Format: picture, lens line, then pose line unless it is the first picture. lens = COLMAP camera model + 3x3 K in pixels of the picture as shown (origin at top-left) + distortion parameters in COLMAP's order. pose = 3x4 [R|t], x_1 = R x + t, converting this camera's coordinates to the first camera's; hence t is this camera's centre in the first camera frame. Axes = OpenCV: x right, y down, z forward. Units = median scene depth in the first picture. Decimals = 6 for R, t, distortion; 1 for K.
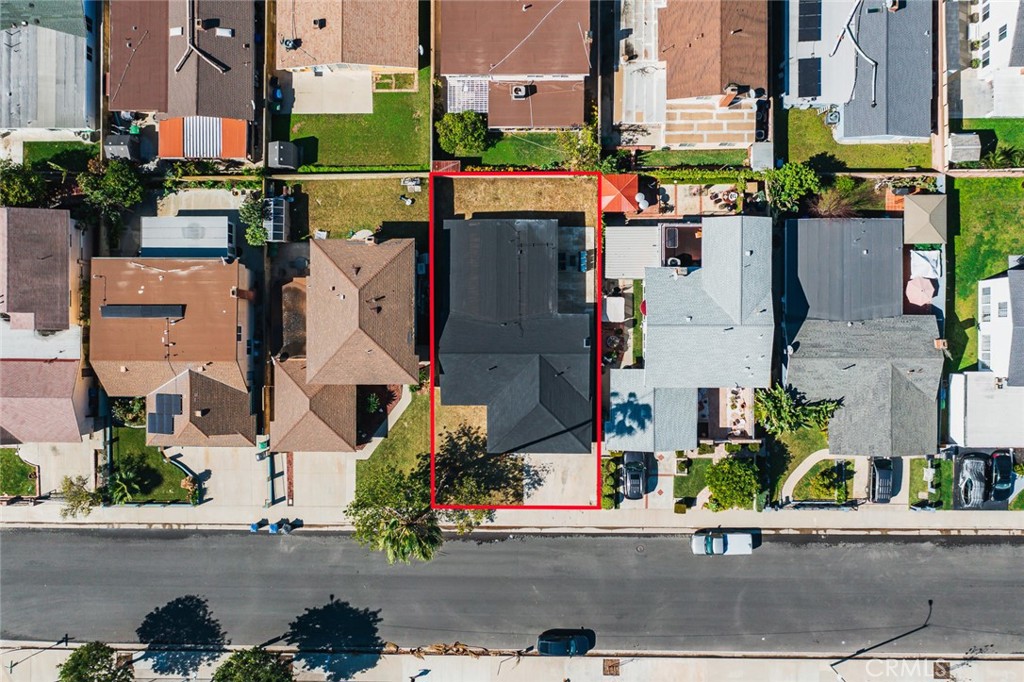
lens RADIAL K [[810.1, 0, 512.0], [0, 810.1, 341.0], [0, 0, 1]] dist [0.000527, 0.003710]
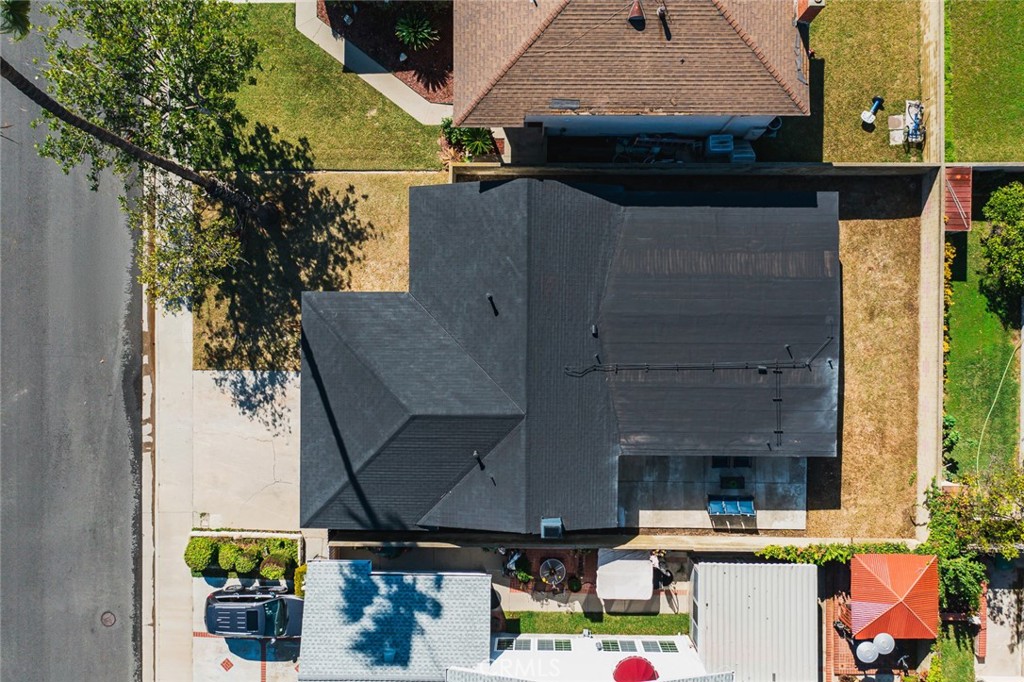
lens RADIAL K [[838.5, 0, 512.0], [0, 838.5, 341.0], [0, 0, 1]] dist [-0.005906, 0.005670]
pose [[-0.002941, 0.999520, 0.030831, -0.017851], [-0.999361, -0.004036, 0.035515, 0.007417], [0.035623, -0.030707, 0.998893, 0.531125]]
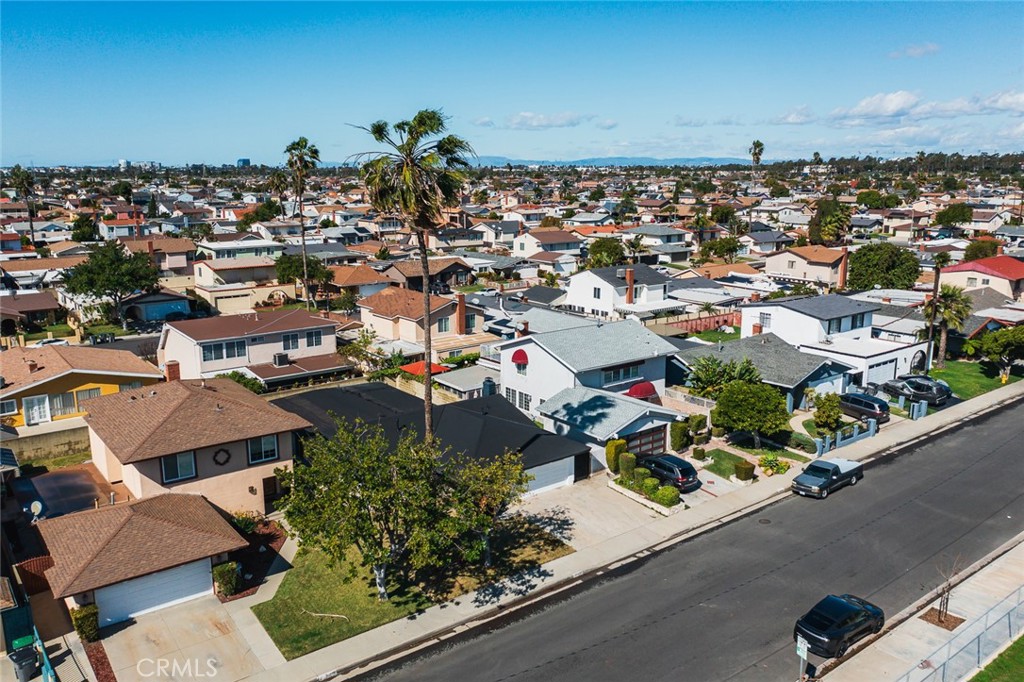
lens RADIAL K [[810.1, 0, 512.0], [0, 810.1, 341.0], [0, 0, 1]] dist [0.000527, 0.003710]
pose [[0.790762, -0.105382, 0.602984, -0.343602], [0.611783, 0.168923, -0.772779, 0.587772], [-0.020421, 0.979979, 0.198049, 0.752319]]
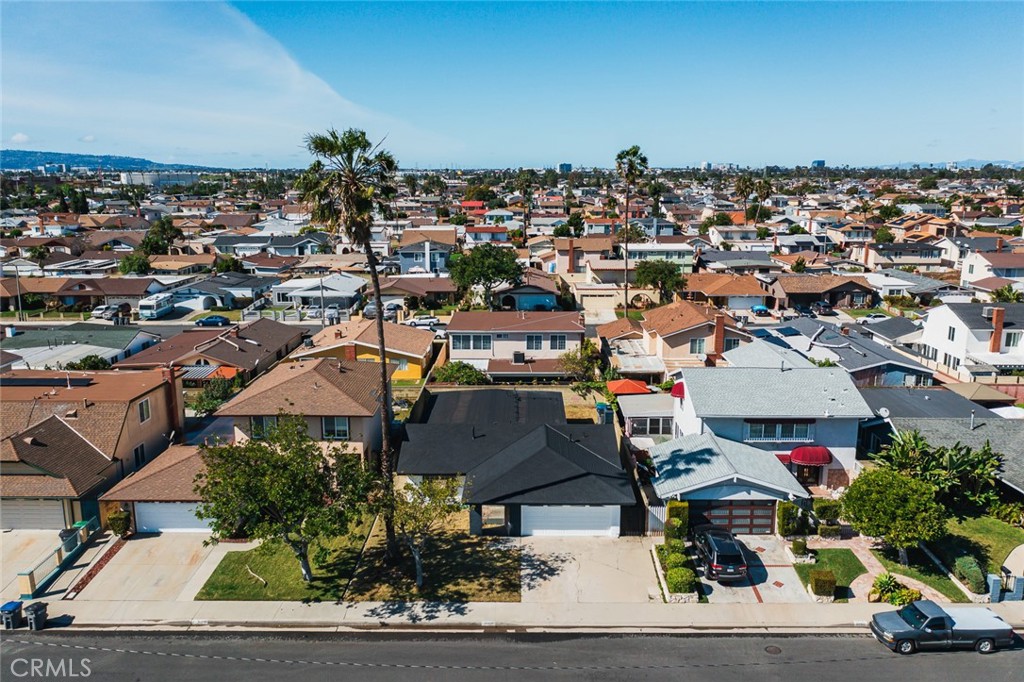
lens RADIAL K [[810.1, 0, 512.0], [0, 810.1, 341.0], [0, 0, 1]] dist [0.000527, 0.003710]
pose [[0.999672, 0.023824, -0.009382, 0.009342], [-0.014192, 0.210586, -0.977472, 0.674953], [-0.021311, 0.977285, 0.210855, 0.734356]]
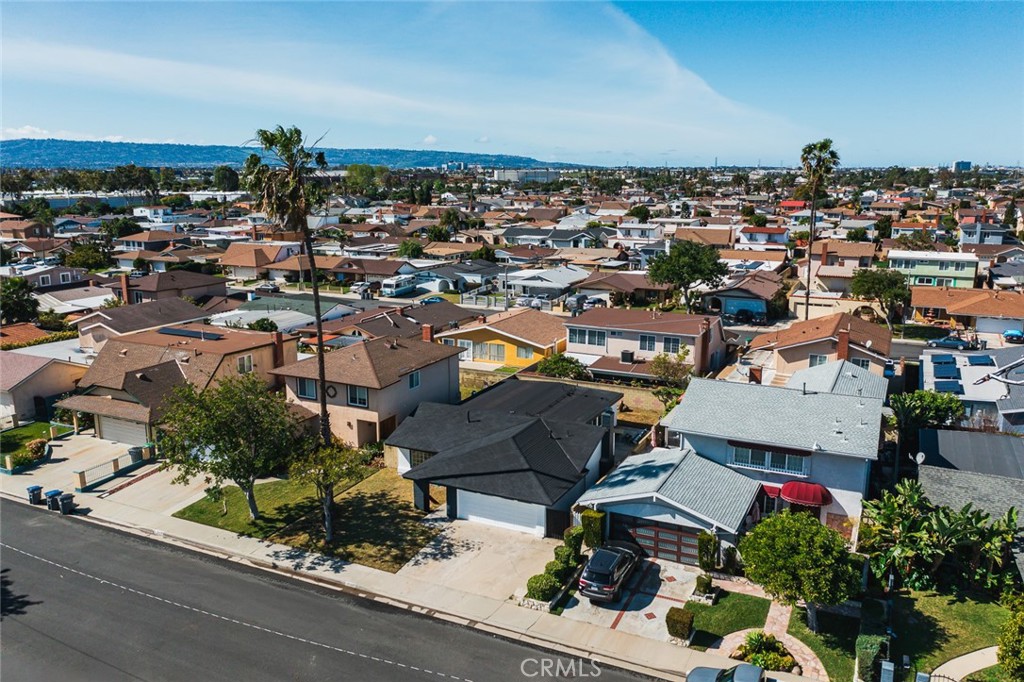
lens RADIAL K [[810.1, 0, 512.0], [0, 810.1, 341.0], [0, 0, 1]] dist [0.000527, 0.003710]
pose [[0.898491, 0.114602, -0.423770, 0.294752], [-0.438554, 0.191189, -0.878133, 0.617175], [-0.019615, 0.974840, 0.222041, 0.732184]]
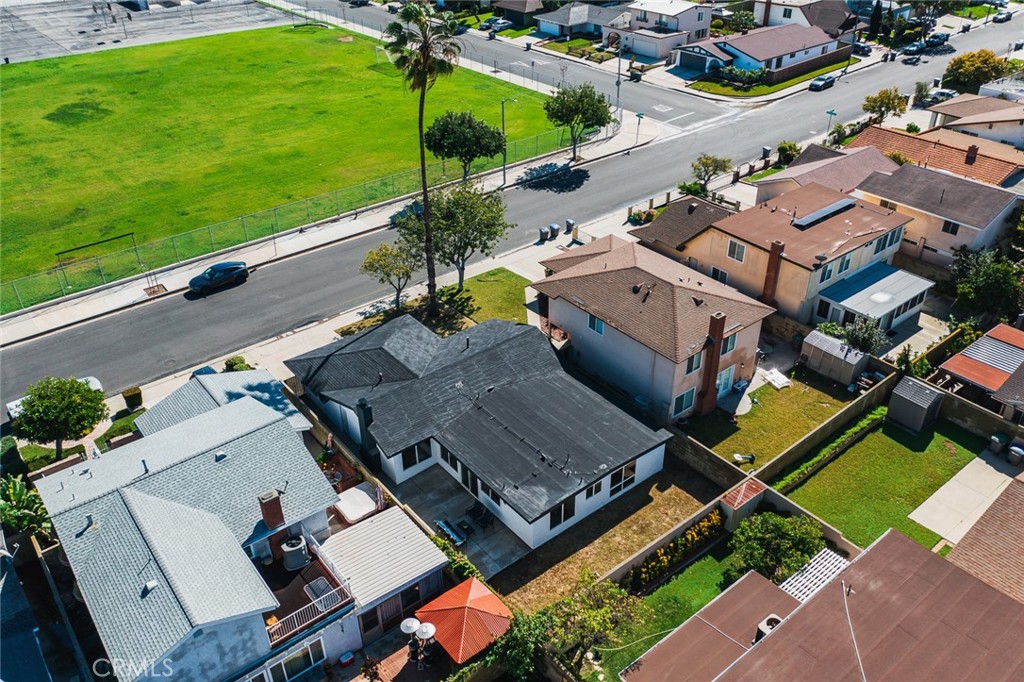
lens RADIAL K [[810.1, 0, 512.0], [0, 810.1, 341.0], [0, 0, 1]] dist [0.000527, 0.003710]
pose [[-0.778185, 0.371981, -0.506022, 0.285213], [-0.627364, -0.423192, 0.653699, -0.429158], [0.029019, 0.826159, 0.562689, 0.568248]]
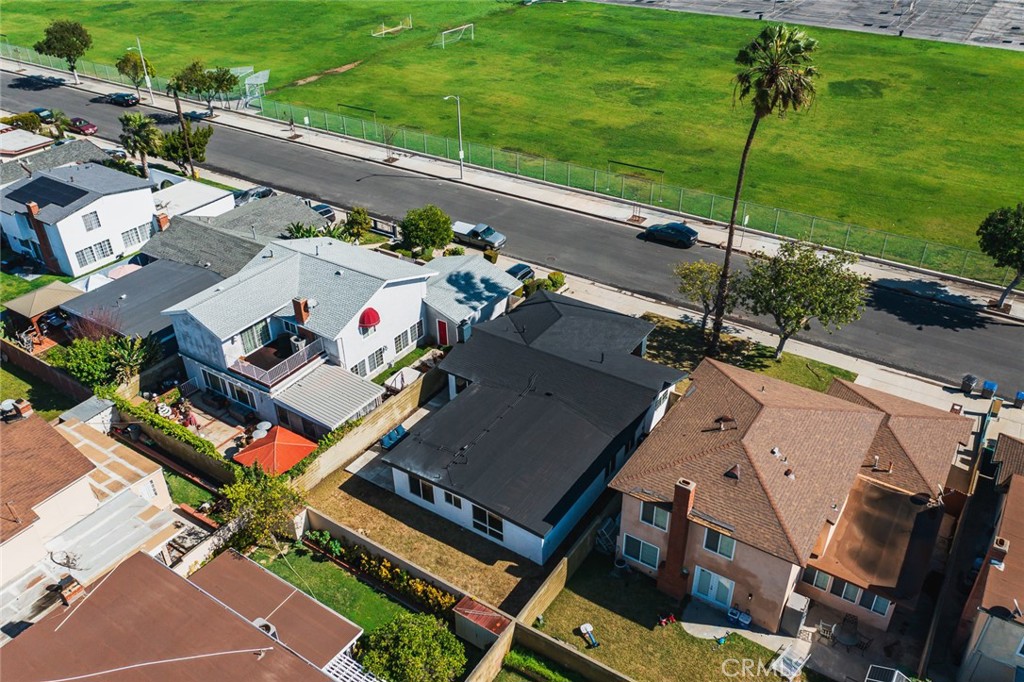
lens RADIAL K [[838.5, 0, 512.0], [0, 838.5, 341.0], [0, 0, 1]] dist [-0.005906, 0.005670]
pose [[-0.831754, -0.260526, 0.490215, -0.293795], [0.553594, -0.455198, 0.697373, -0.467160], [0.041461, 0.851423, 0.522839, 0.584184]]
